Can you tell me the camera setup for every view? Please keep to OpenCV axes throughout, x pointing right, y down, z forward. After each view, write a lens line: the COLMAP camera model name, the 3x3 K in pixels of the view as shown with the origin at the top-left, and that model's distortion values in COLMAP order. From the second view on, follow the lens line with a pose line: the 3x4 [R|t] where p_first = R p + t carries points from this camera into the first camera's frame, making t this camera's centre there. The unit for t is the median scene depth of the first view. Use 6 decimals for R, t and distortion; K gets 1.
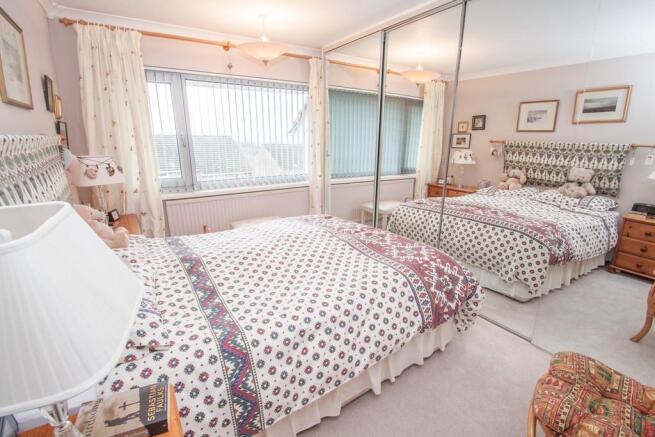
lens RADIAL K [[300.1, 0, 328.3], [0, 300.1, 215.6], [0, 0, 1]] dist [-0.003205, -0.009421]
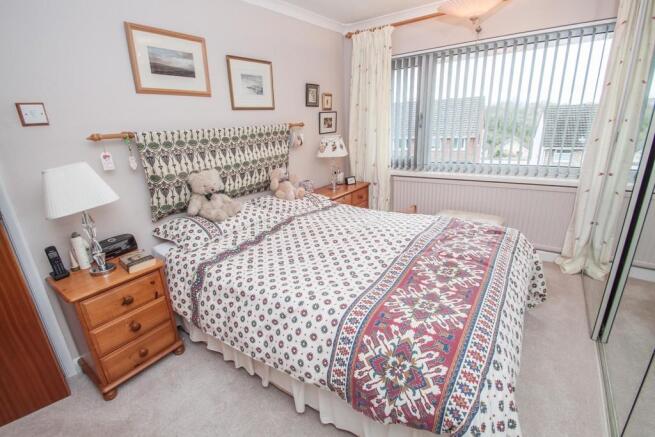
lens RADIAL K [[300.1, 0, 326.2], [0, 300.1, 219.9], [0, 0, 1]] dist [-0.003205, -0.009421]
pose [[0.365945, 0.270836, -0.890355, 0.678794], [-0.183471, 0.958936, 0.216289, -0.143725], [0.912372, 0.084204, 0.400608, 0.518894]]
